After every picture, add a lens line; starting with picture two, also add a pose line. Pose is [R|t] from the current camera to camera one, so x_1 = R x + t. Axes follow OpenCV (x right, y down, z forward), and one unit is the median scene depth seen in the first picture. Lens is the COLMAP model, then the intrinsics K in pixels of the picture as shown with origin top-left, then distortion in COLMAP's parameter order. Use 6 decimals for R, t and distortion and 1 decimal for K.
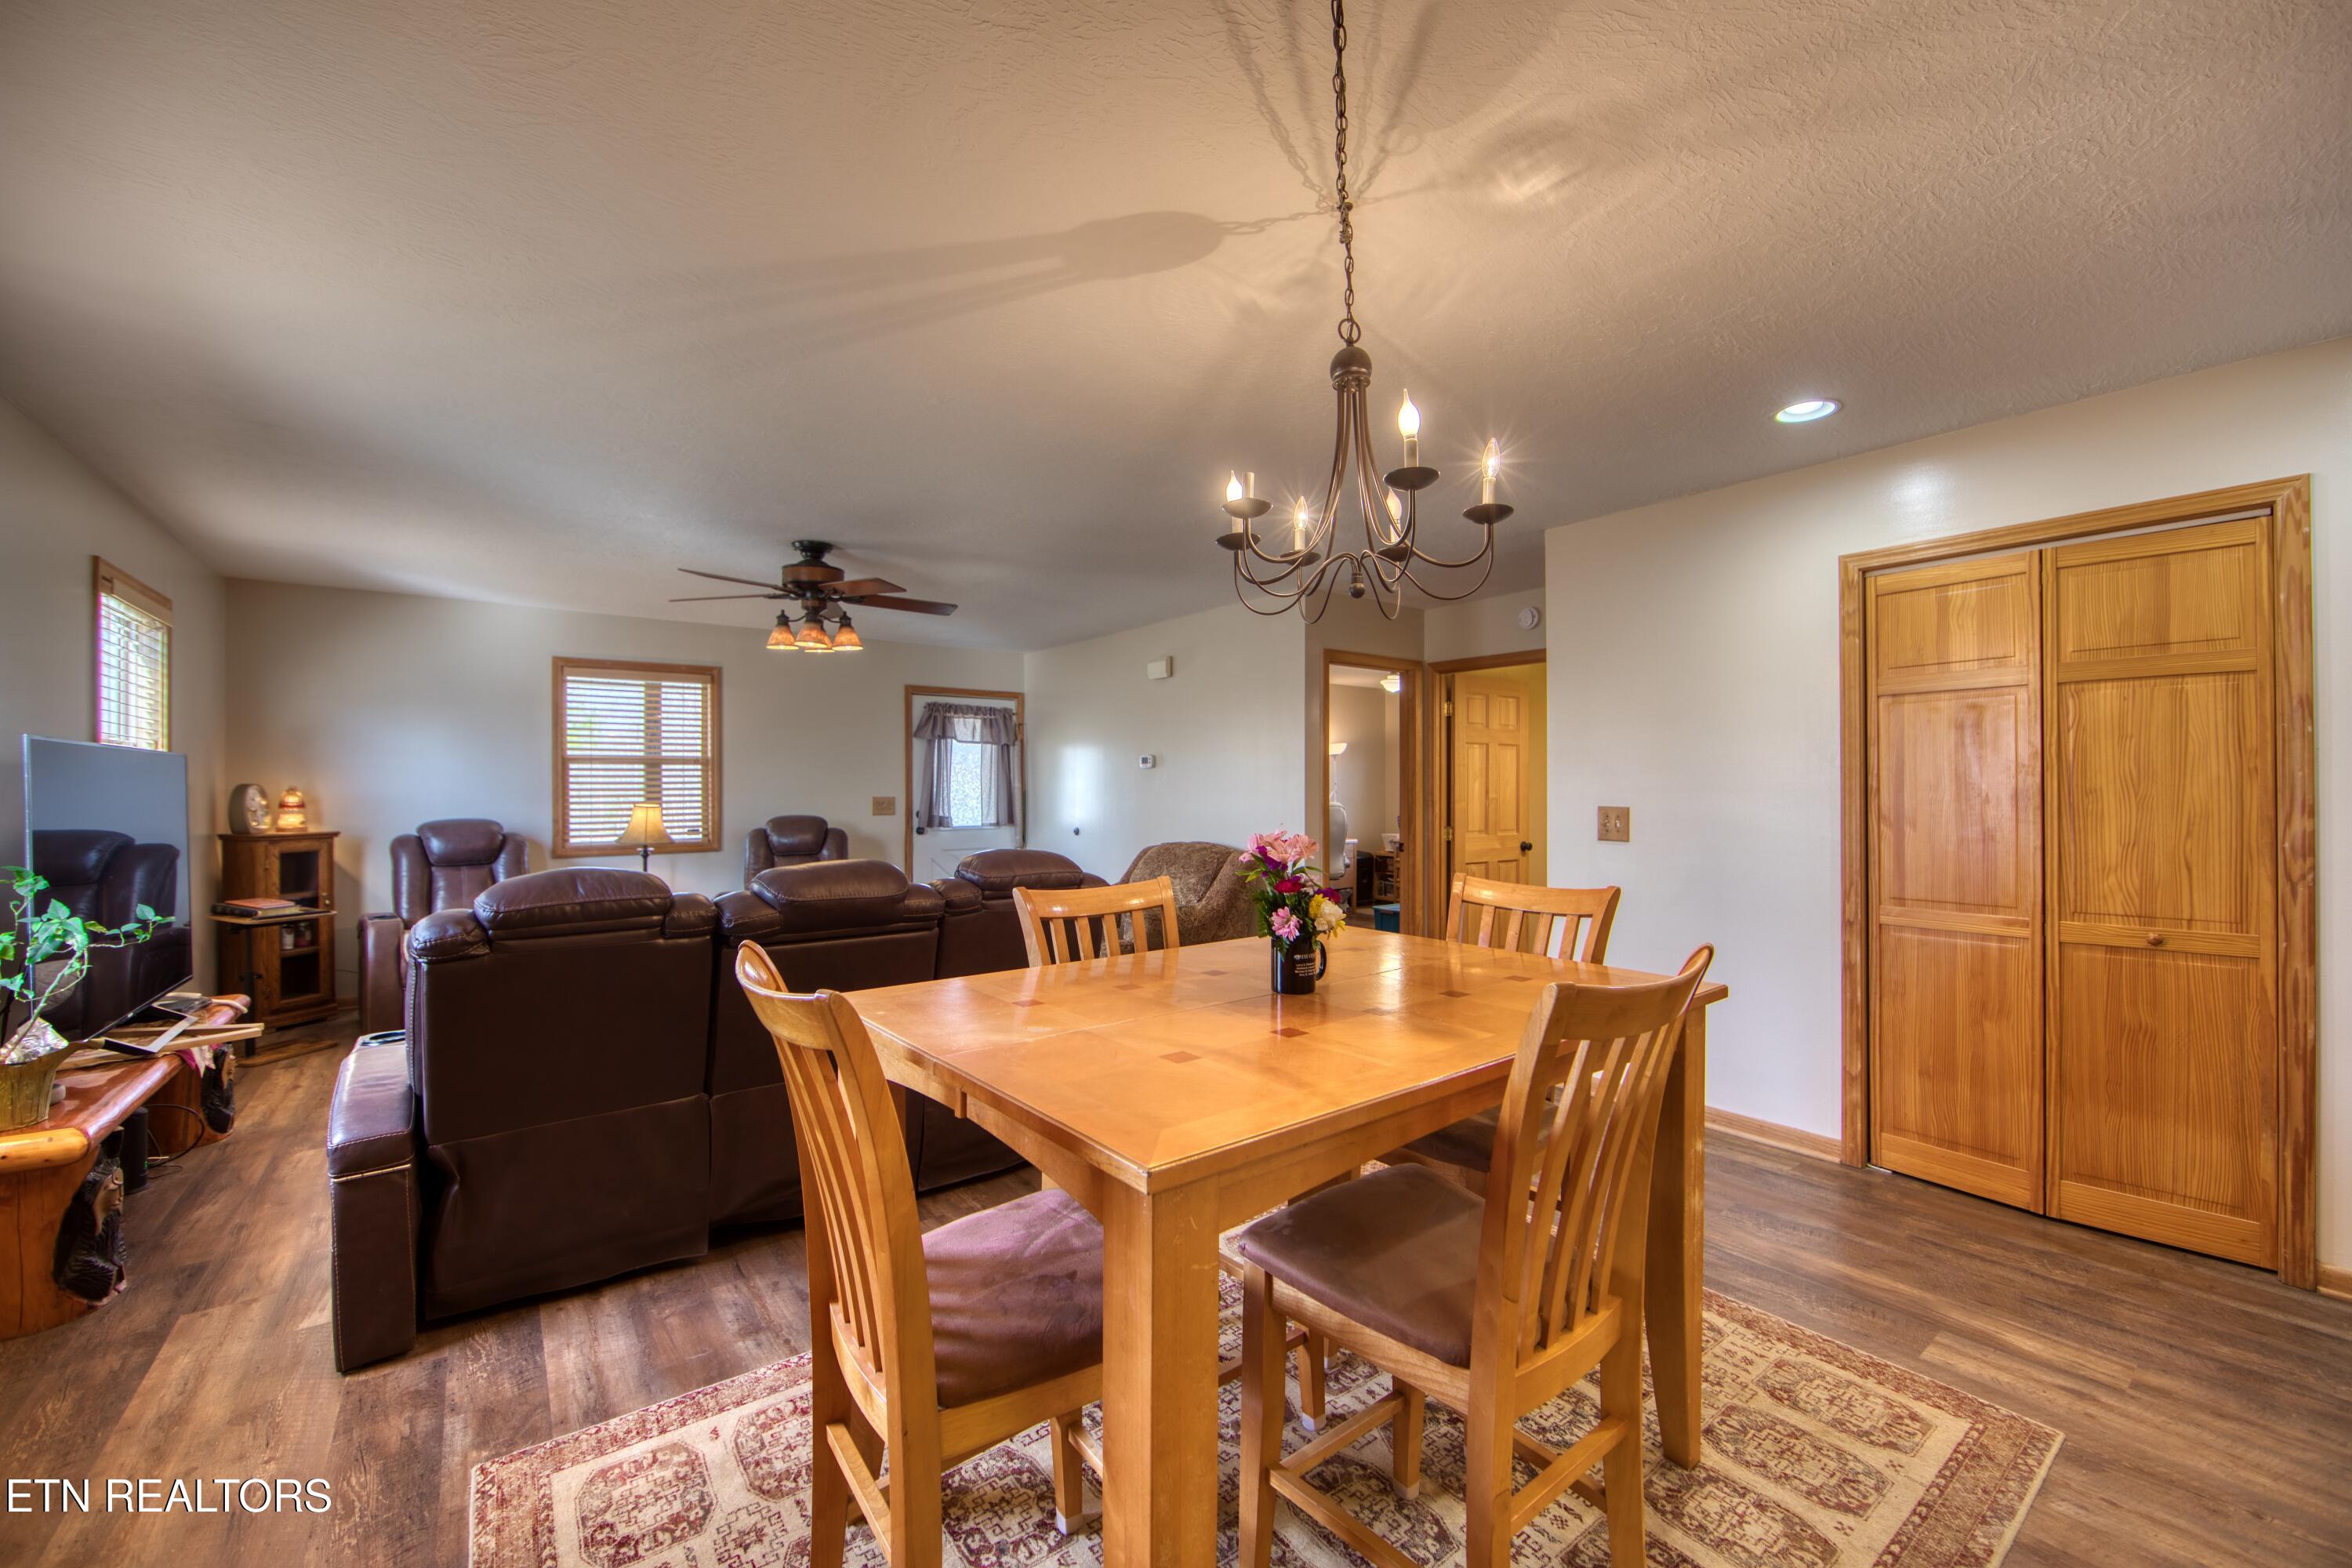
lens RADIAL K [[924.2, 0, 1182.3], [0, 924.2, 788.3], [0, 0, 1]] dist [-0.015087, 0.002820]
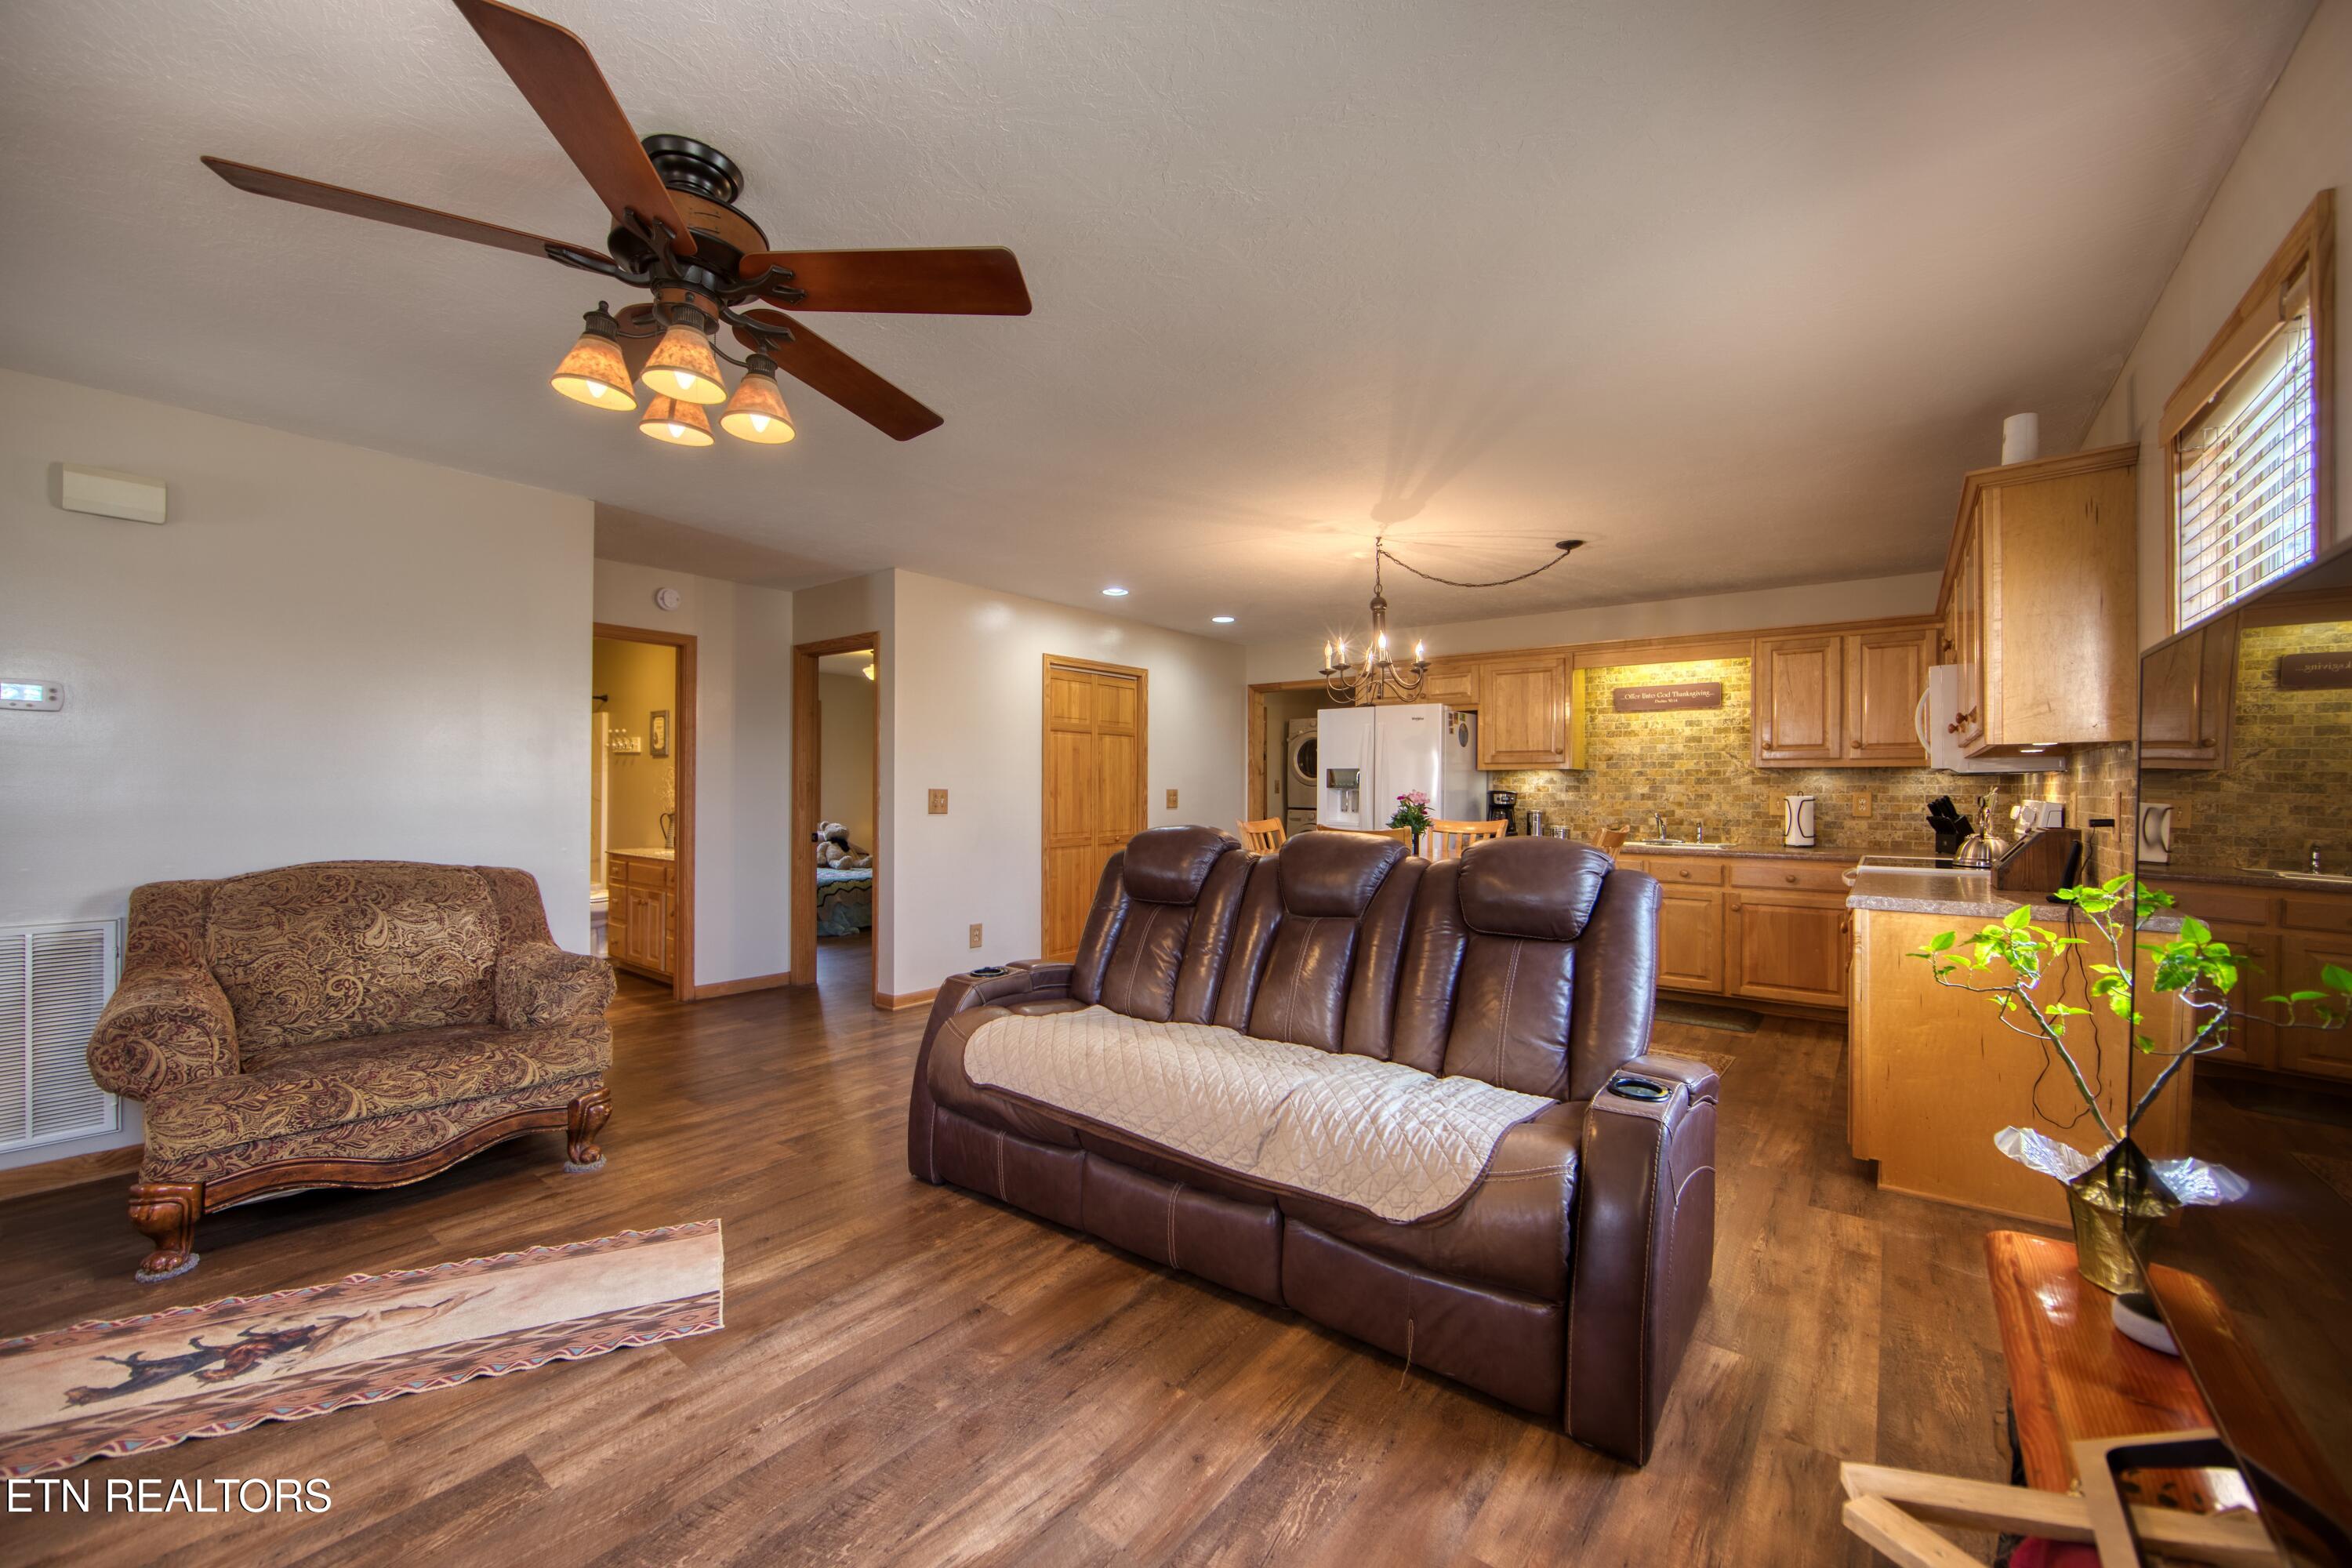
lens RADIAL K [[924.2, 0, 1176.0], [0, 924.2, 784.1], [0, 0, 1]] dist [-0.015087, 0.002820]
pose [[-0.255312, 0.004303, 0.966849, -1.117099], [-0.005842, 0.999965, -0.005993, 0.021806], [-0.966841, -0.007179, -0.255278, 1.162109]]
